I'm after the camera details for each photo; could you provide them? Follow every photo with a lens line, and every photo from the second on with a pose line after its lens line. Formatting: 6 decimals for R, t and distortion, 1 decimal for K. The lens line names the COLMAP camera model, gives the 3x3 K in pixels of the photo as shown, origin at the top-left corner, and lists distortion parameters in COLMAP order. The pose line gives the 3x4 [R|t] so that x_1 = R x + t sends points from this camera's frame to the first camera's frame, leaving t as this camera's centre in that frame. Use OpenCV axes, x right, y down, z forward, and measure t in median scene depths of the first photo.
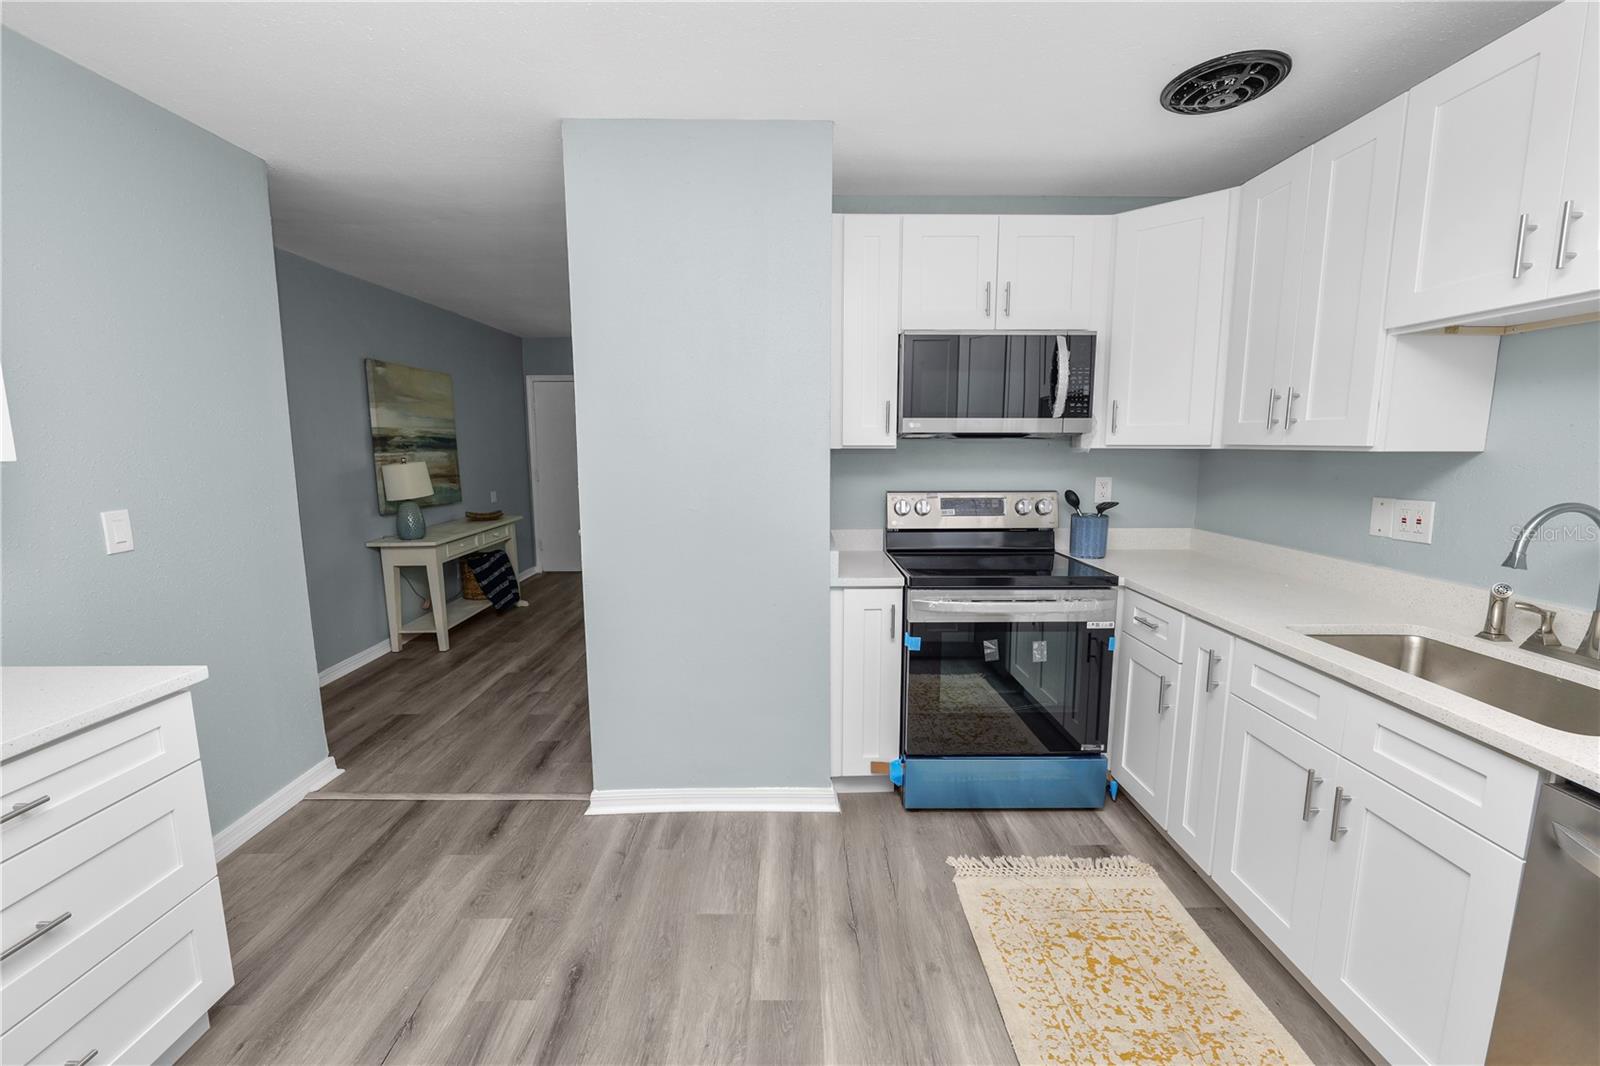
lens RADIAL K [[651.5, 0, 798.5], [0, 651.5, 538.5], [0, 0, 1]] dist [-0.013149, 0.001389]
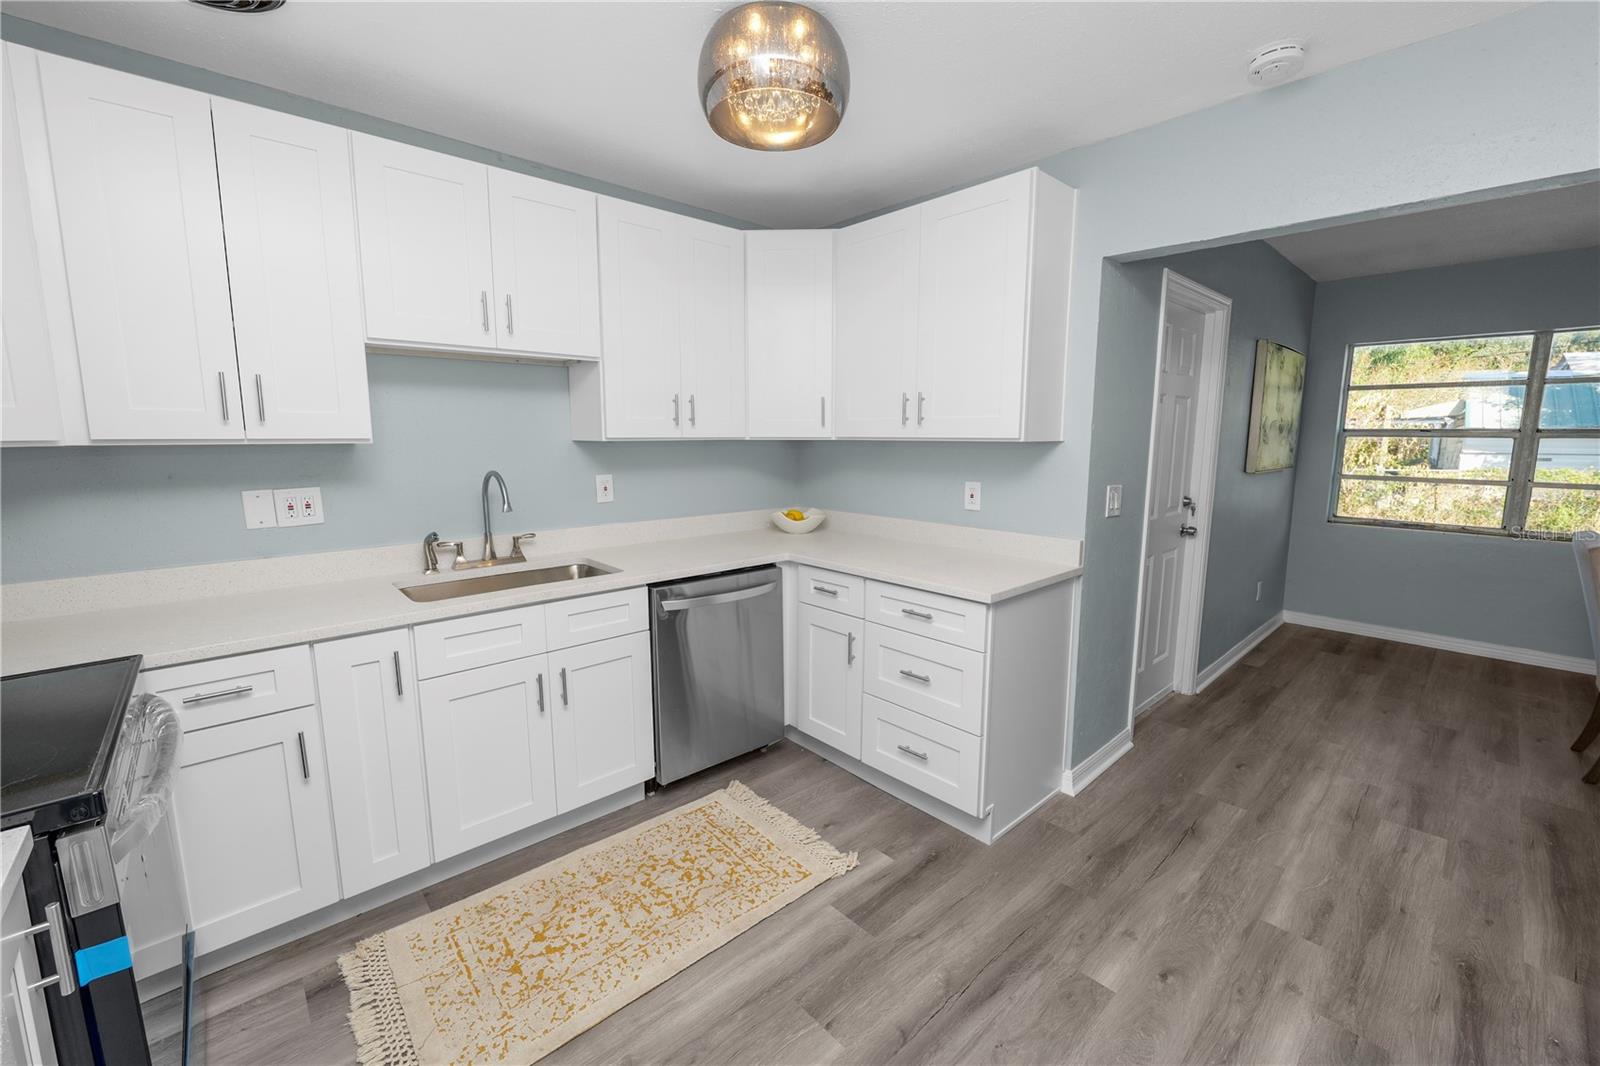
lens RADIAL K [[651.5, 0, 798.3], [0, 651.5, 535.6], [0, 0, 1]] dist [-0.013149, 0.001389]
pose [[-0.666815, -0.113764, 0.736488, -0.346671], [0.109515, 0.962590, 0.247845, -0.128884], [-0.737132, 0.245923, -0.629411, 0.867839]]
